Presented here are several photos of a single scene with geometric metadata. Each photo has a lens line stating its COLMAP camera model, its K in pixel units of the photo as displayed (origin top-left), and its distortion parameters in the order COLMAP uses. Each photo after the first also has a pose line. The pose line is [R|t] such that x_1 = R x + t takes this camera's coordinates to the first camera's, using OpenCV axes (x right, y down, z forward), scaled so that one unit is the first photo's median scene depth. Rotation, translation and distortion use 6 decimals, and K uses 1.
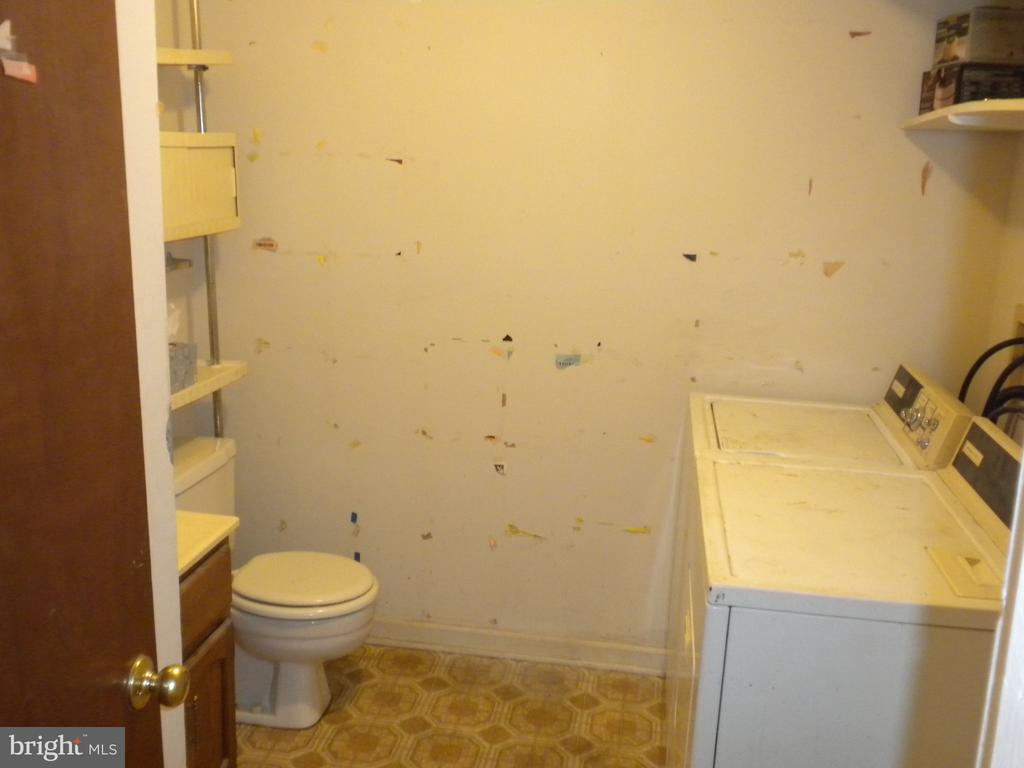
lens RADIAL K [[1036.7, 0, 513.5], [0, 1036.7, 393.6], [0, 0, 1]] dist [-0.011219, 0.000000]
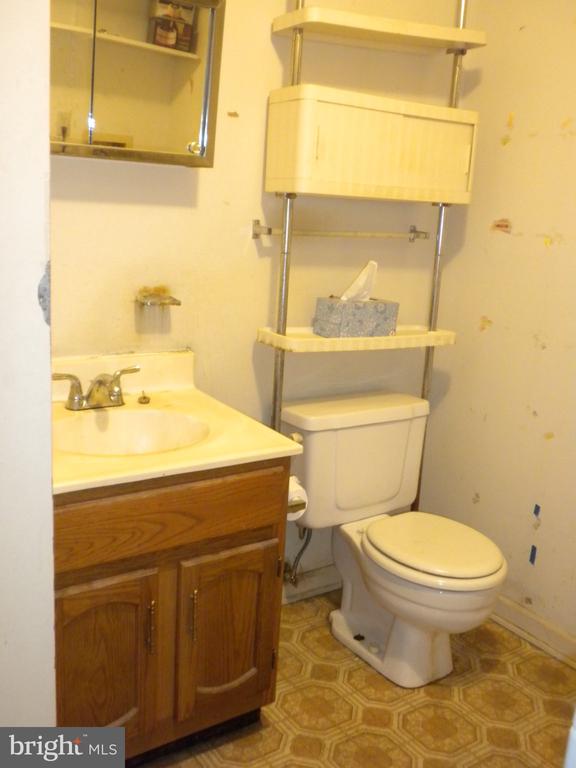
lens RADIAL K [[777.5, 0, 288.7], [0, 777.5, 383.4], [0, 0, 1]] dist [-0.011219, 0.000000]
pose [[0.694152, 0.178395, -0.697372, 0.195213], [-0.209304, 0.976966, 0.041581, 0.024264], [0.688727, 0.117100, 0.715502, 0.339851]]
